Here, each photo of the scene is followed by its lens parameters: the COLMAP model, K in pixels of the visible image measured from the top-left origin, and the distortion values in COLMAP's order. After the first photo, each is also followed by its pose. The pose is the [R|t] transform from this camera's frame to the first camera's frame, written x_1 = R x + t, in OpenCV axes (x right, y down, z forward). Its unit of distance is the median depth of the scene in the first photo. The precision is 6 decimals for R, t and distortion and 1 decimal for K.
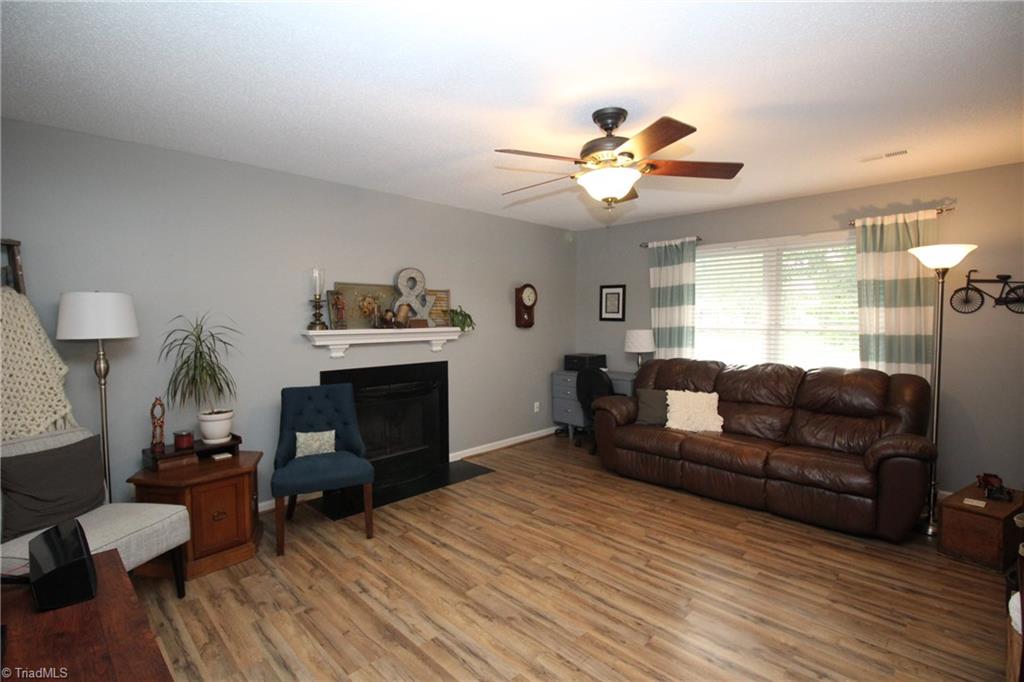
lens RADIAL K [[474.6, 0, 507.0], [0, 474.6, 337.6], [0, 0, 1]] dist [-0.015883, -0.006785]
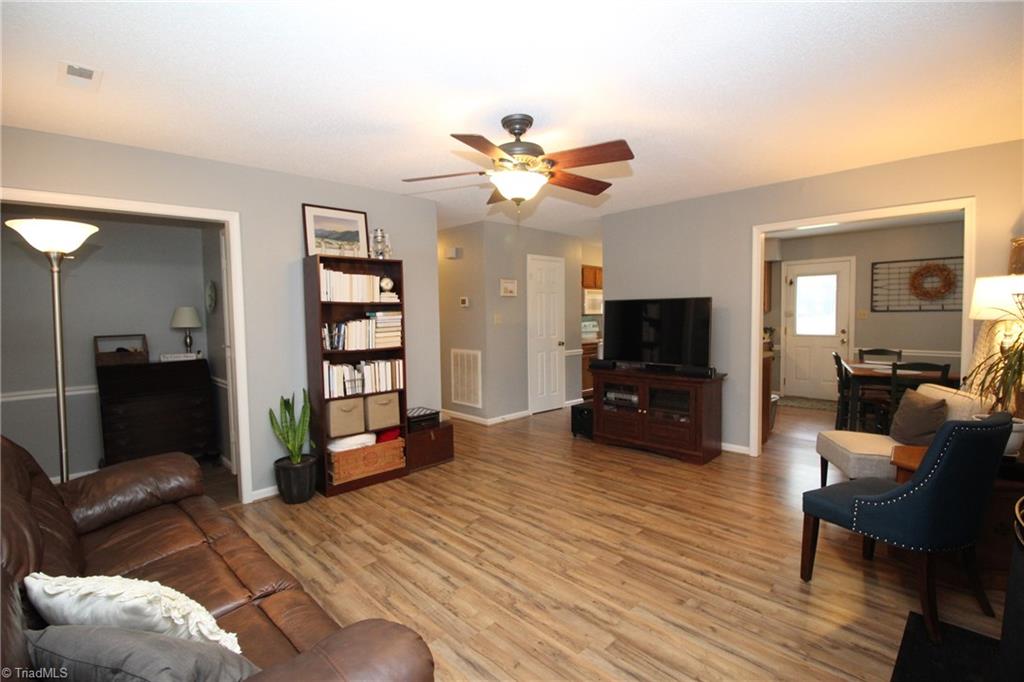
lens RADIAL K [[474.6, 0, 514.9], [0, 474.6, 340.0], [0, 0, 1]] dist [-0.015883, -0.006785]
pose [[-0.999704, 0.023834, -0.004926, 0.197675], [0.023213, 0.994588, 0.101271, -0.069088], [0.007313, 0.101127, -0.994847, 1.788072]]
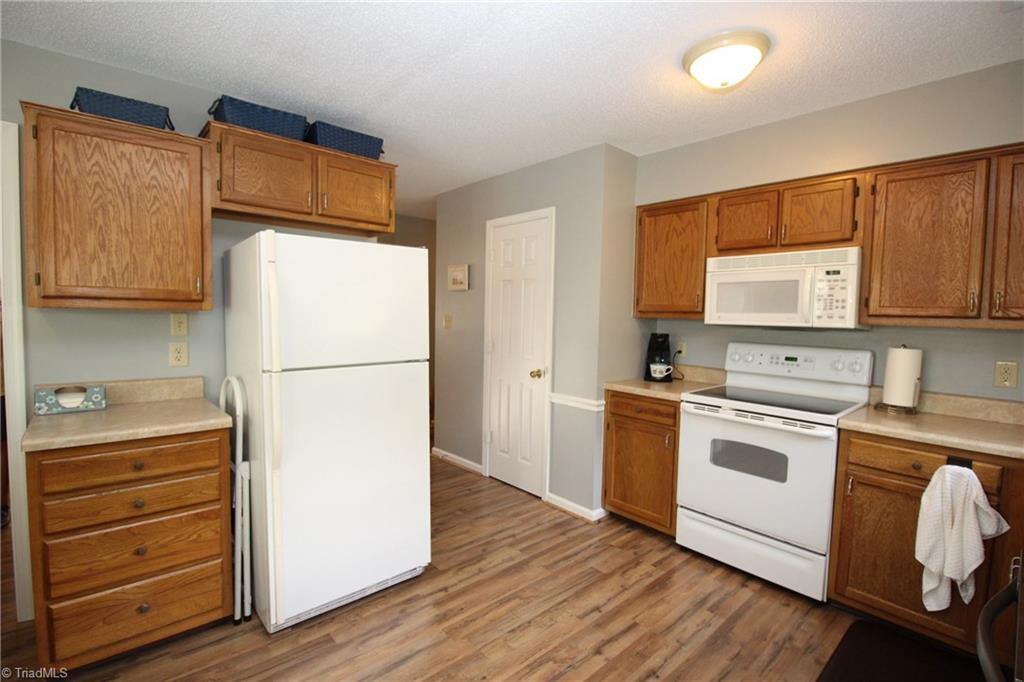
lens RADIAL K [[474.6, 0, 509.1], [0, 474.6, 341.4], [0, 0, 1]] dist [-0.015883, -0.006785]
pose [[0.052109, -0.048427, 0.997467, -1.338009], [0.031420, 0.998409, 0.046831, 0.053027], [-0.998147, 0.028900, 0.053548, -0.517750]]
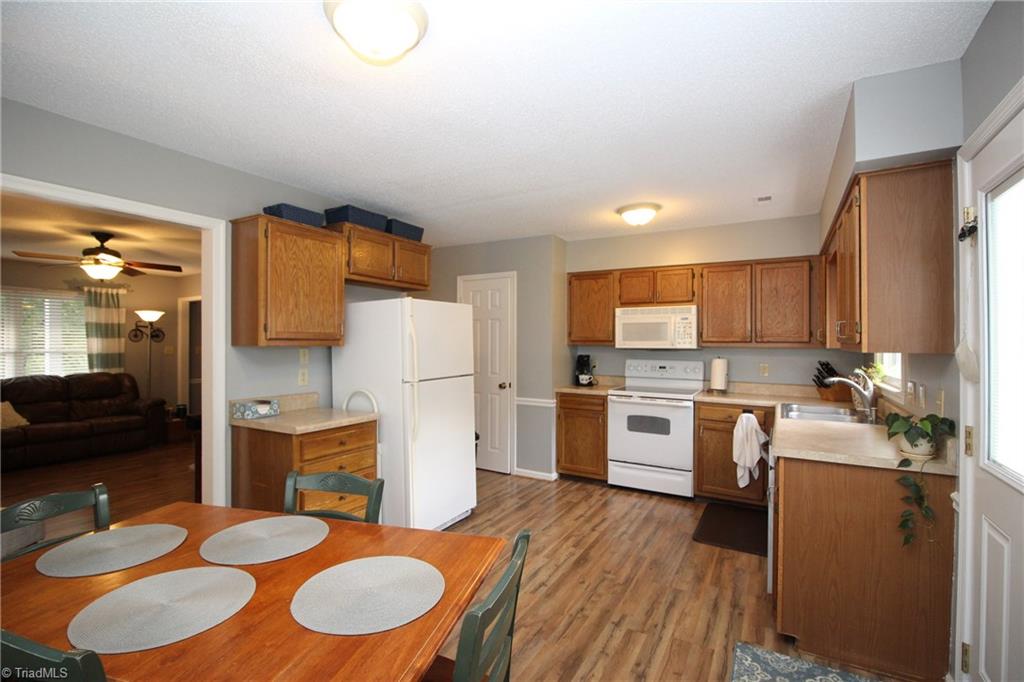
lens RADIAL K [[474.6, 0, 508.3], [0, 474.6, 340.7], [0, 0, 1]] dist [-0.015883, -0.006785]
pose [[-0.261638, 0.011422, 0.965098, -1.847618], [0.049450, 0.998775, 0.001586, 0.027194], [-0.963898, 0.048139, -0.261883, -0.053420]]
